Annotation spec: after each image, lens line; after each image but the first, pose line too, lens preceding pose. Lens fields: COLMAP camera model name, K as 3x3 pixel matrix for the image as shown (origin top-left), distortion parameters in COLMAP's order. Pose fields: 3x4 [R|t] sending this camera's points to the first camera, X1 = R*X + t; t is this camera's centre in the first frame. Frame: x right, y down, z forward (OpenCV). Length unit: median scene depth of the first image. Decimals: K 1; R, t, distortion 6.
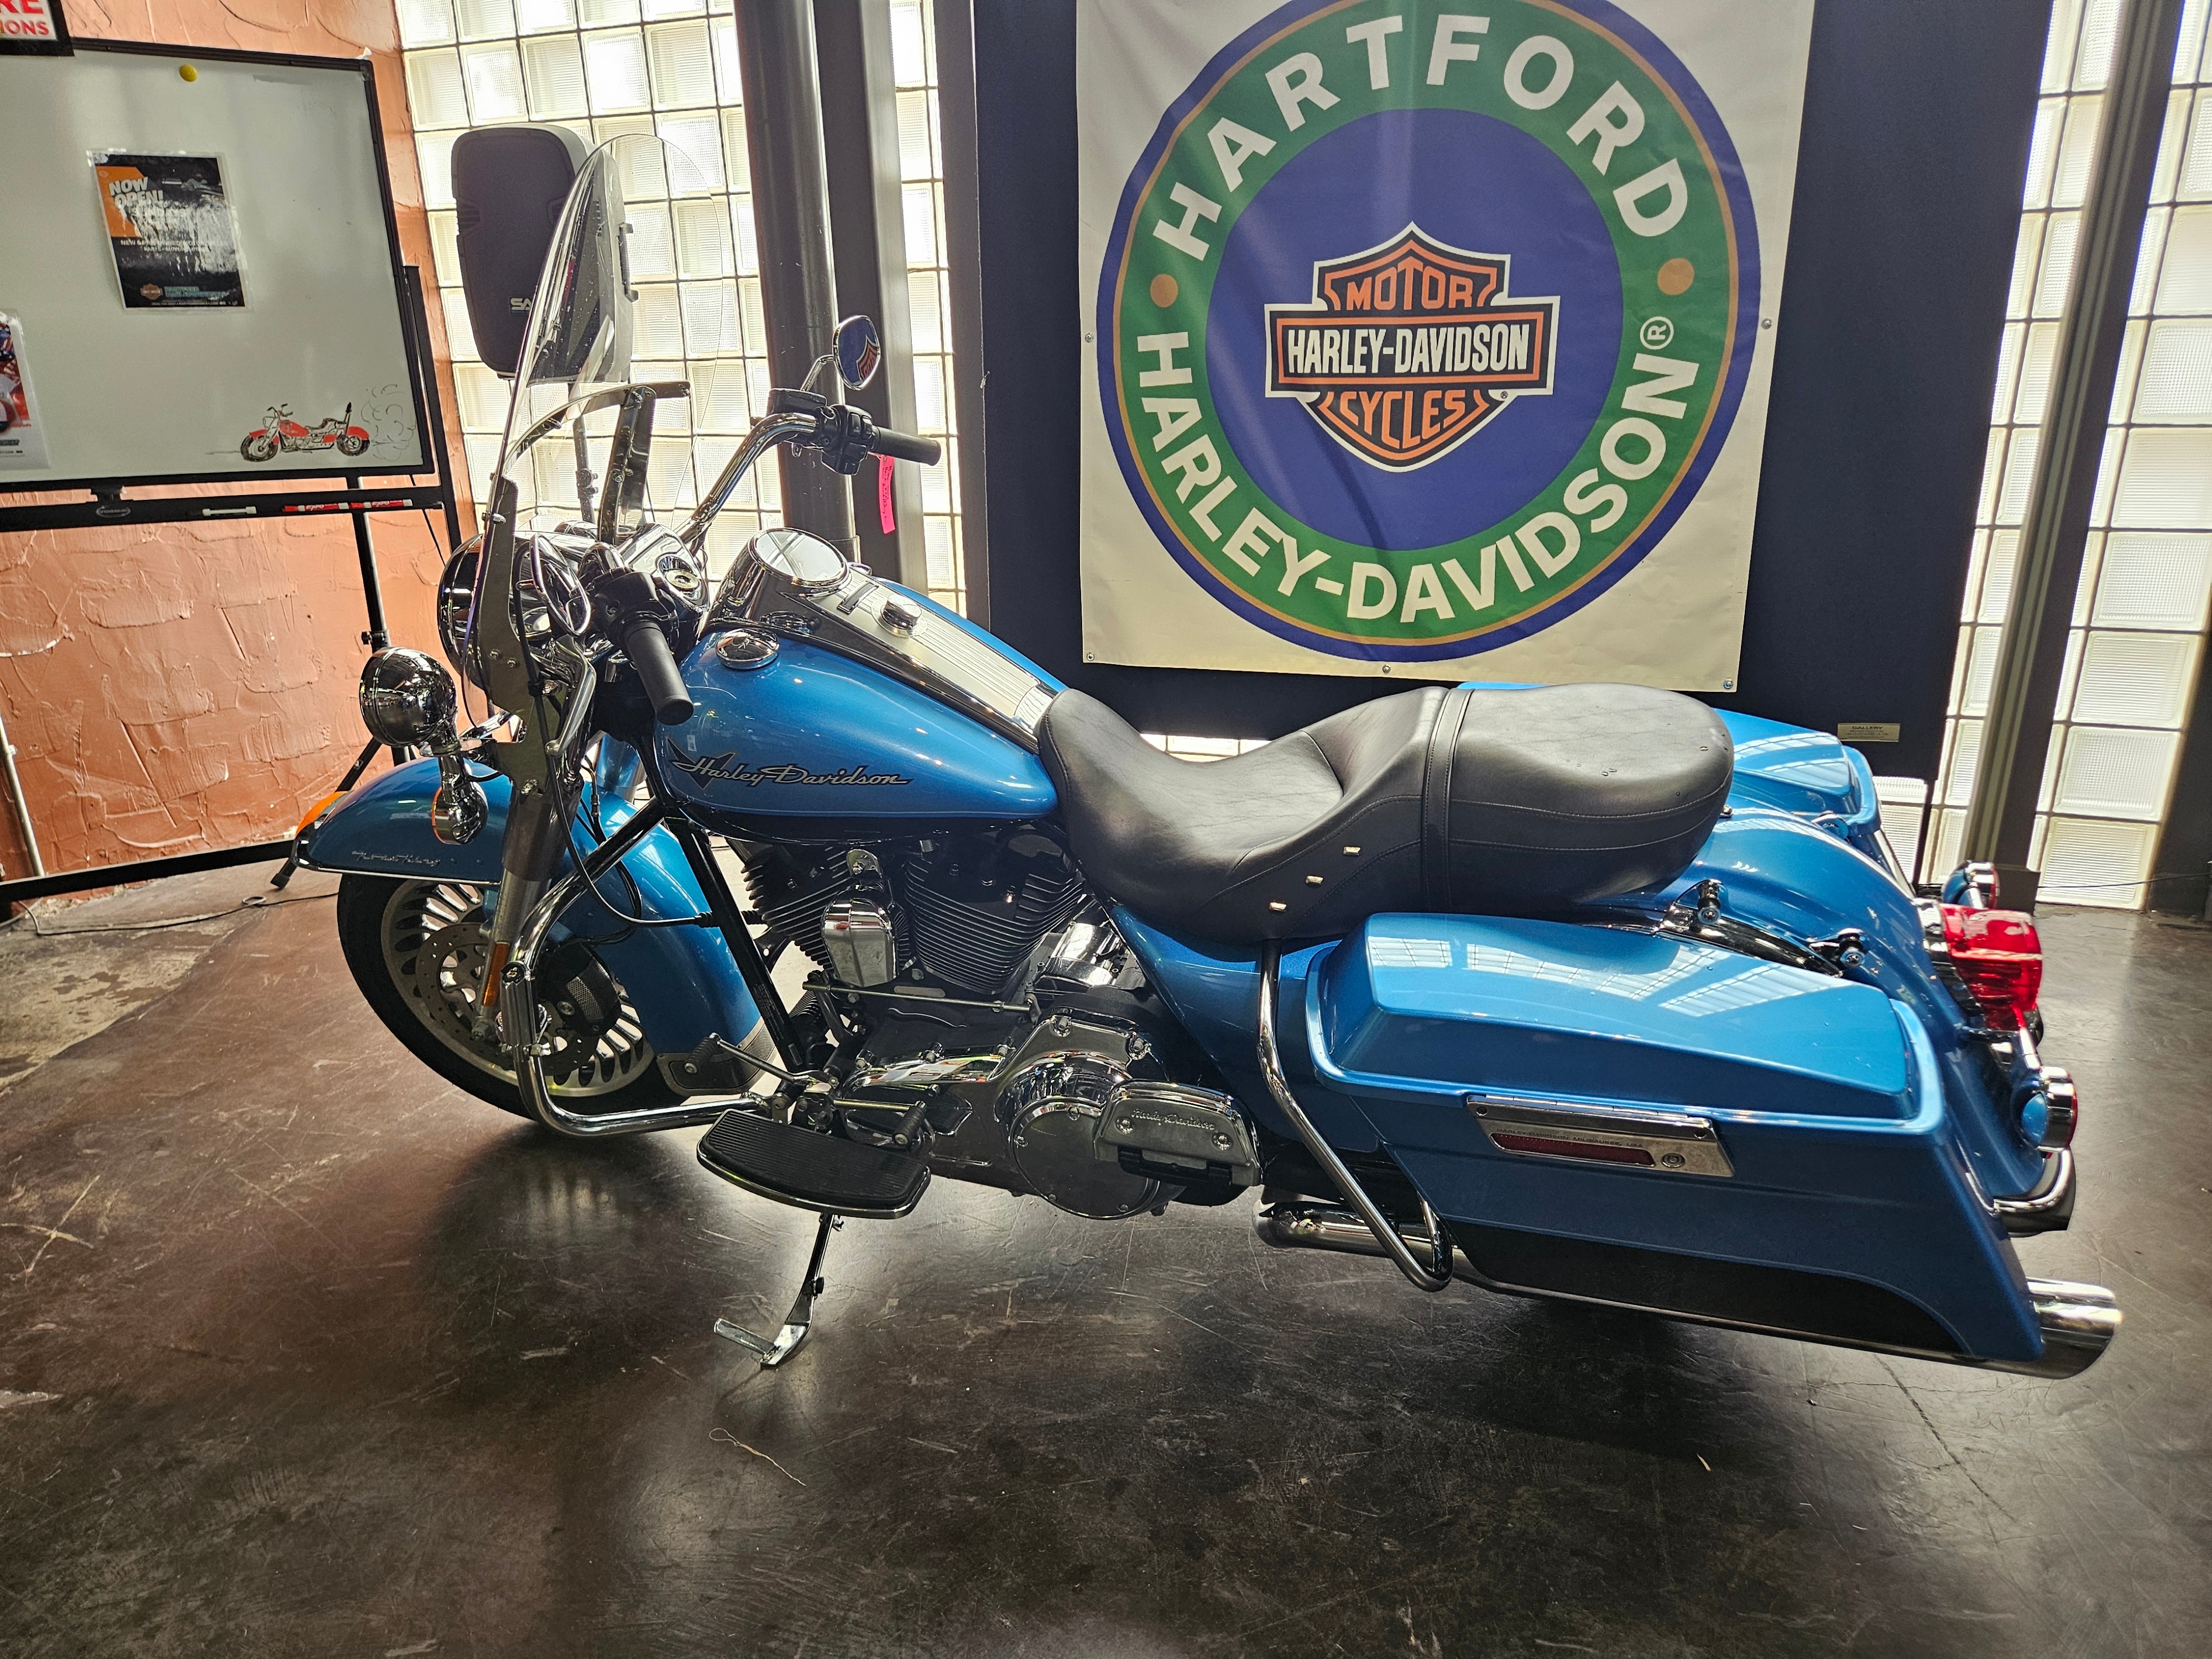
lens RADIAL K [[1461.3, 0, 1107.9], [0, 1461.3, 857.8], [0, 0, 1]] dist [0.074795, -0.064365]
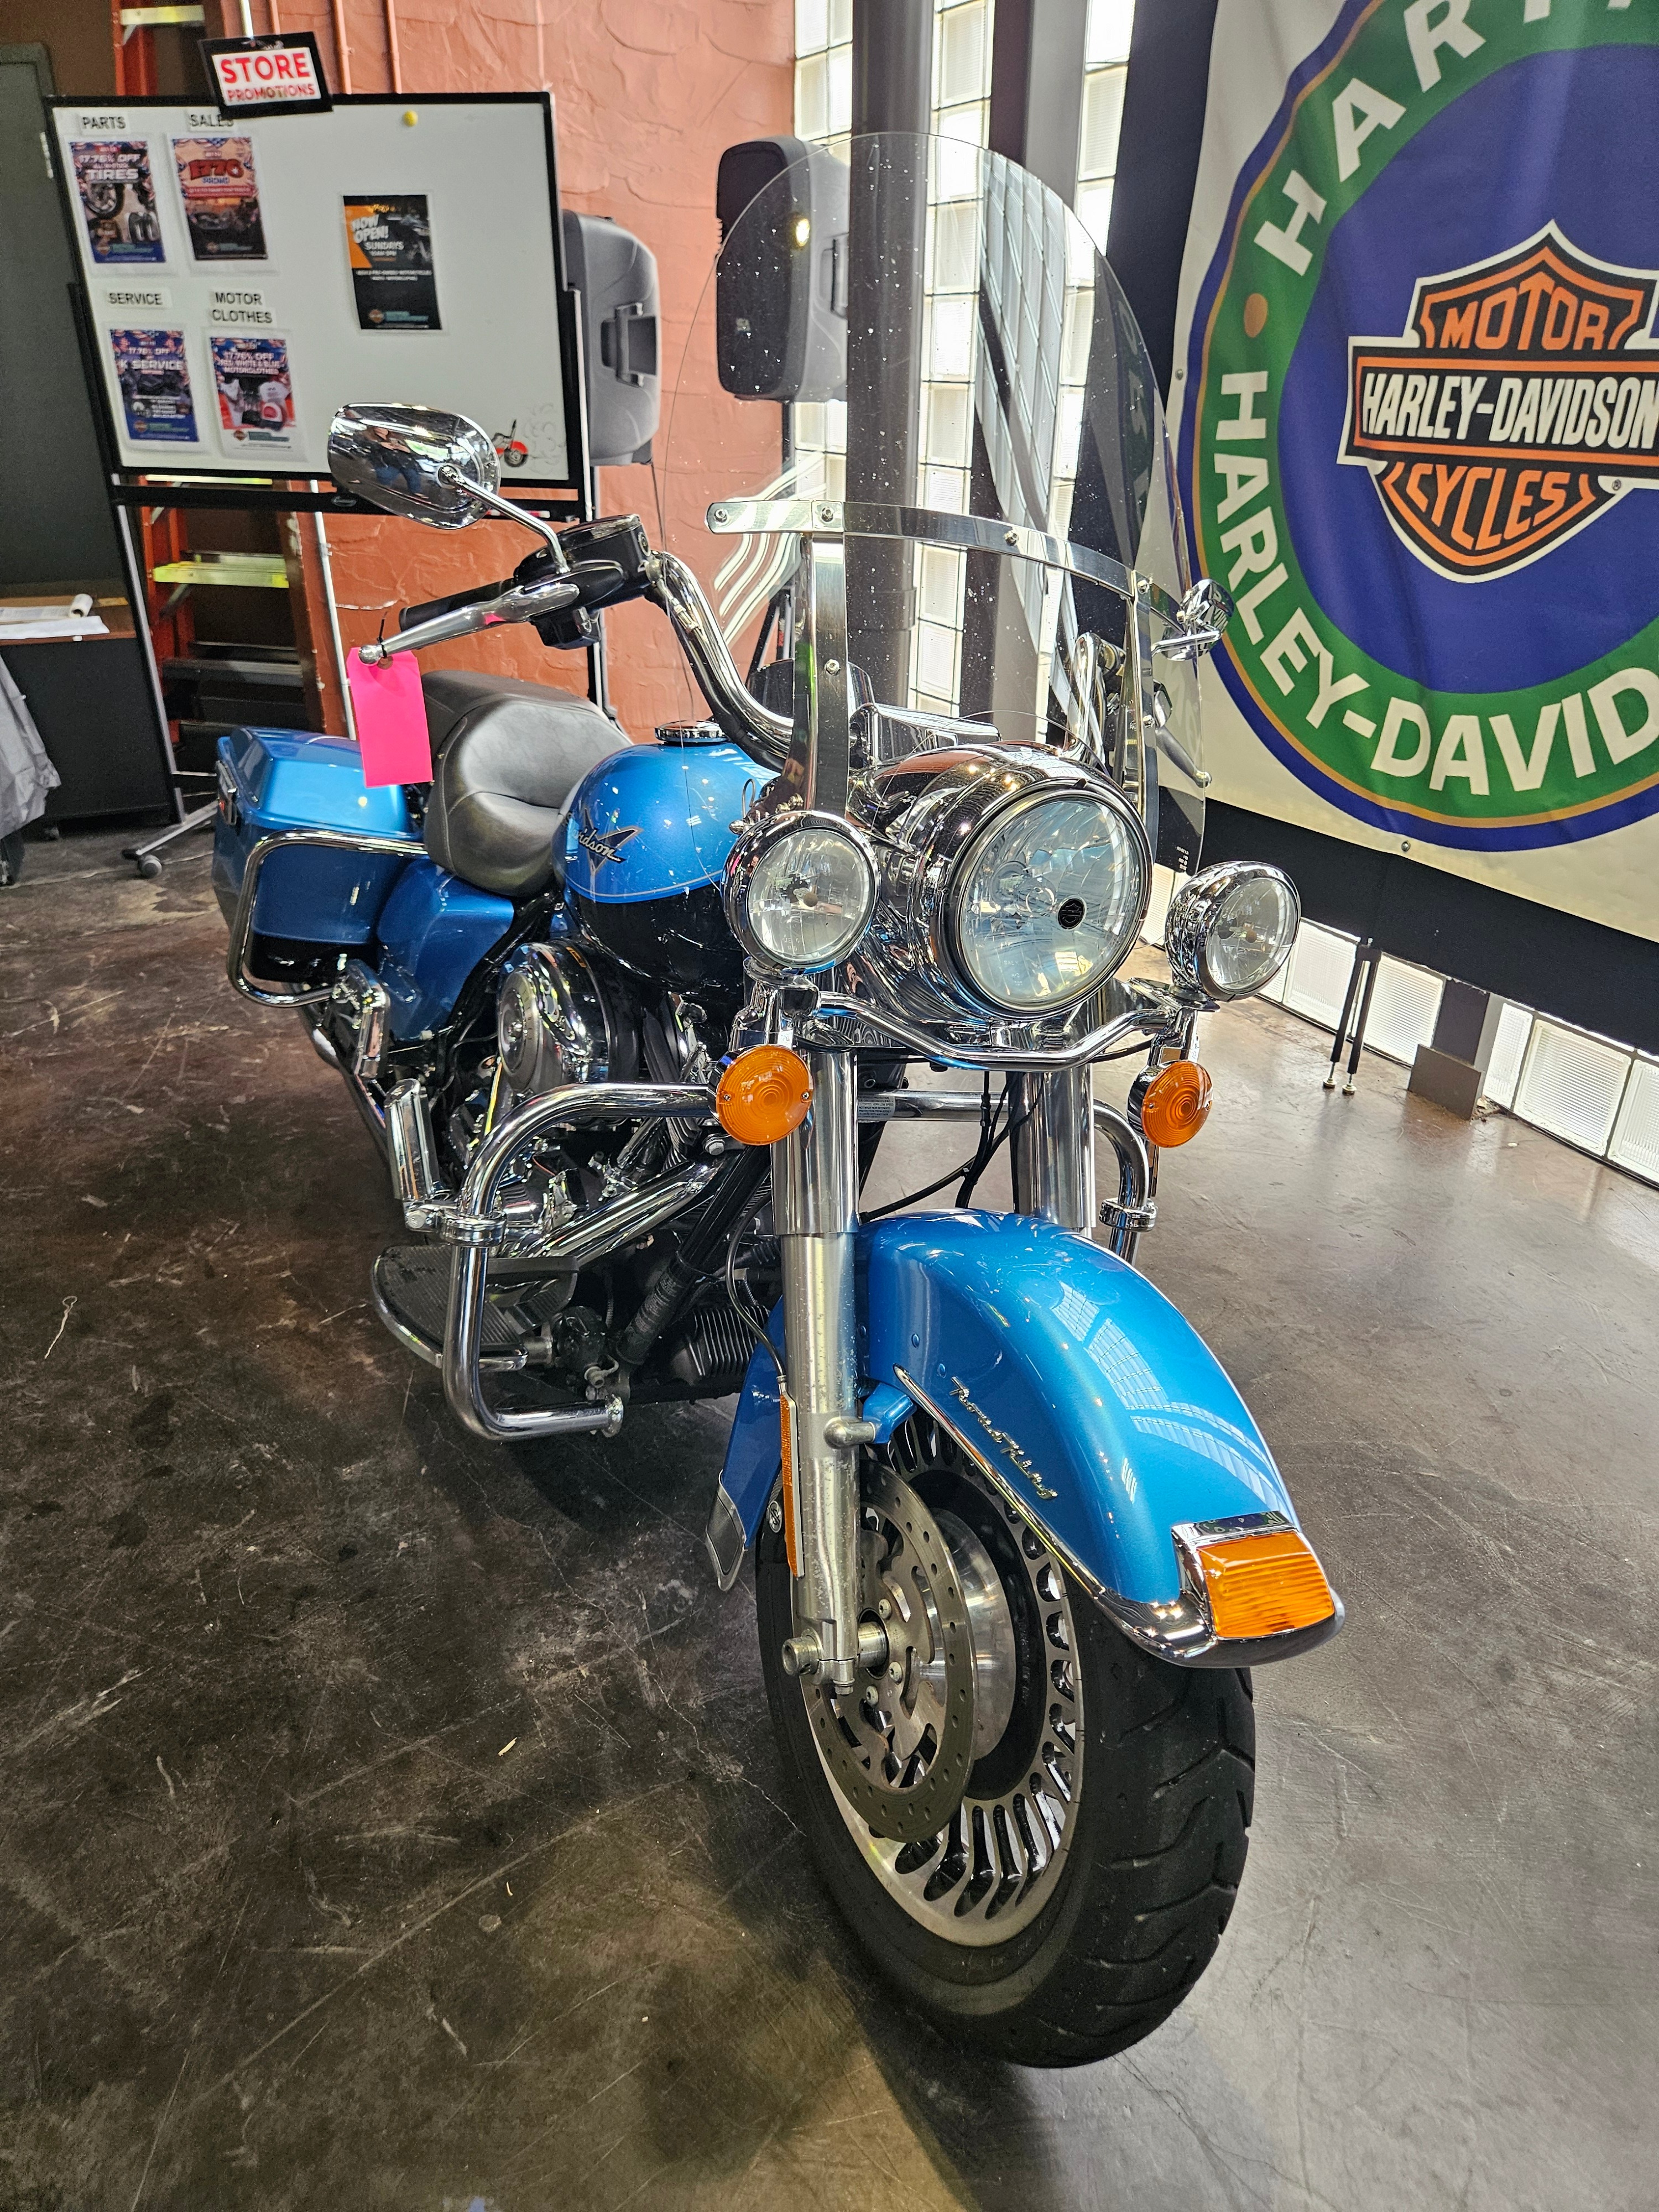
lens RADIAL K [[1472.6, 0, 827.6], [0, 1472.6, 1117.5], [0, 0, 1]] dist [0.064794, -0.062811]
pose [[0.751932, 0.321504, -0.575529, 0.485029], [-0.234021, 0.946336, 0.222895, -0.103633], [0.616306, -0.032916, 0.786819, 0.214621]]
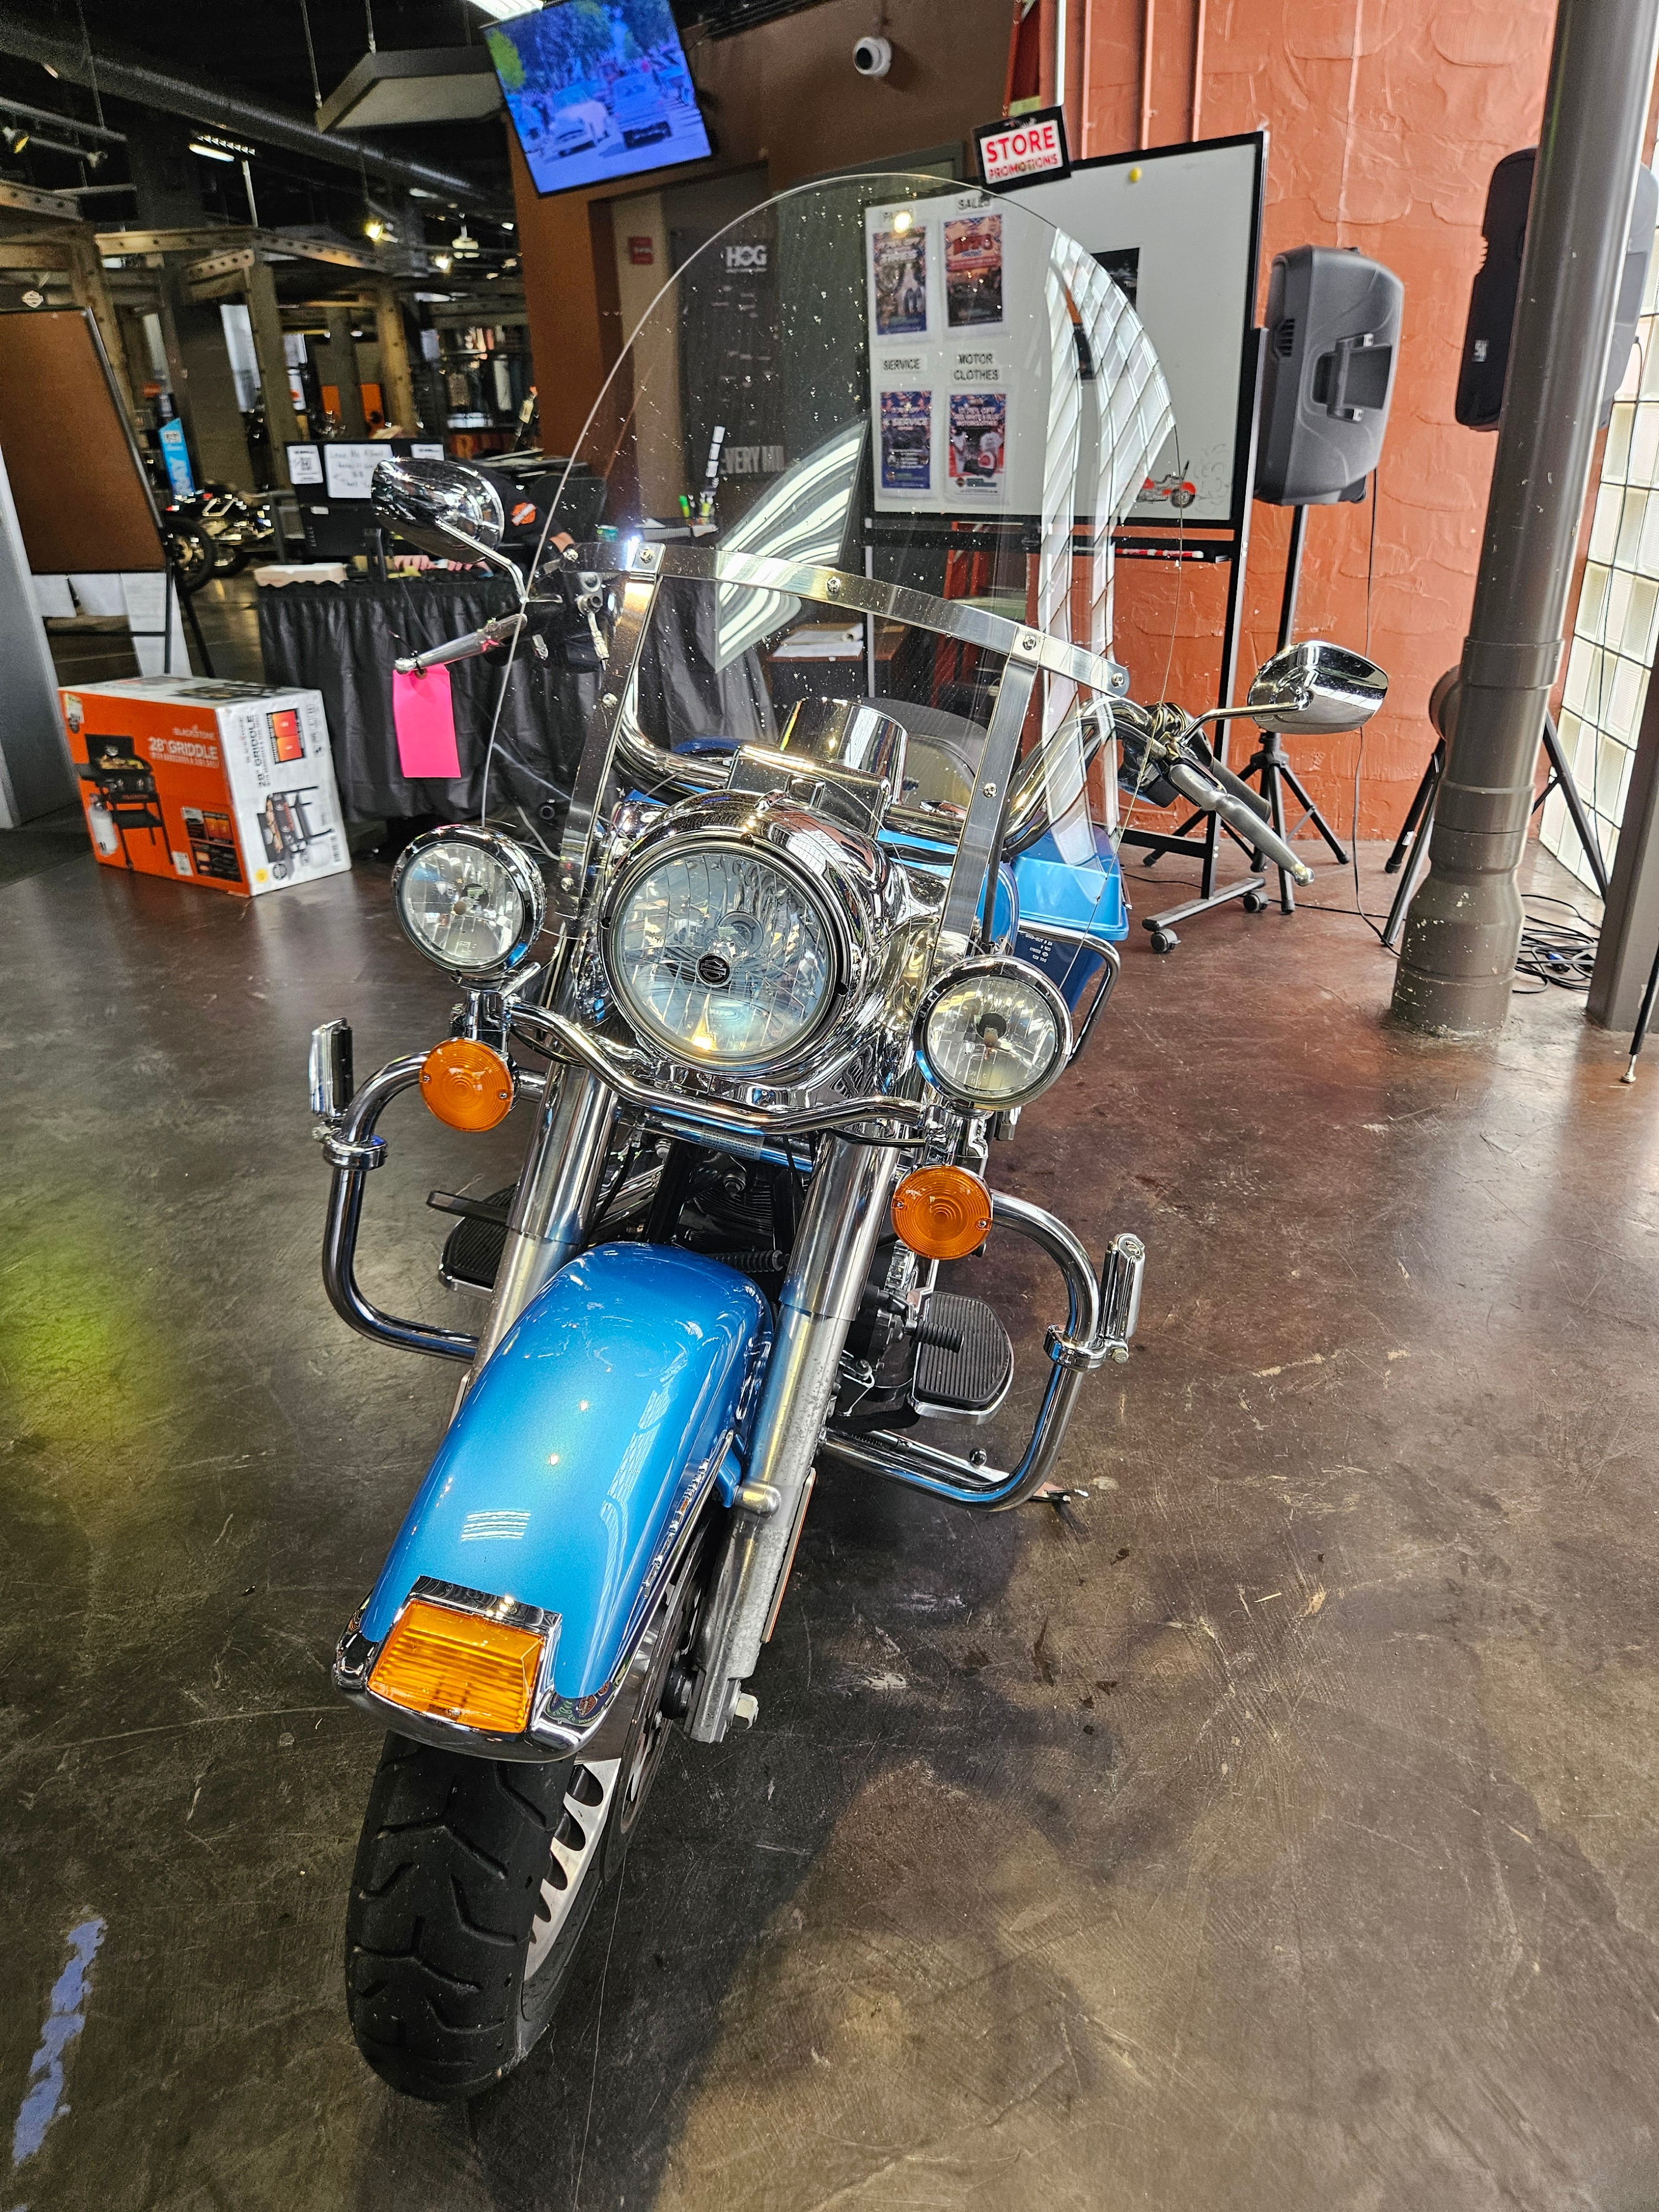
lens RADIAL K [[1474.0, 0, 829.5], [0, 1474.0, 1106.0], [0, 0, 1]] dist [0.066938, -0.065136]
pose [[0.212800, 0.422576, -0.880991, 0.625843], [-0.290115, 0.888308, 0.356009, -0.184158], [0.933032, 0.179830, 0.311628, 0.451318]]
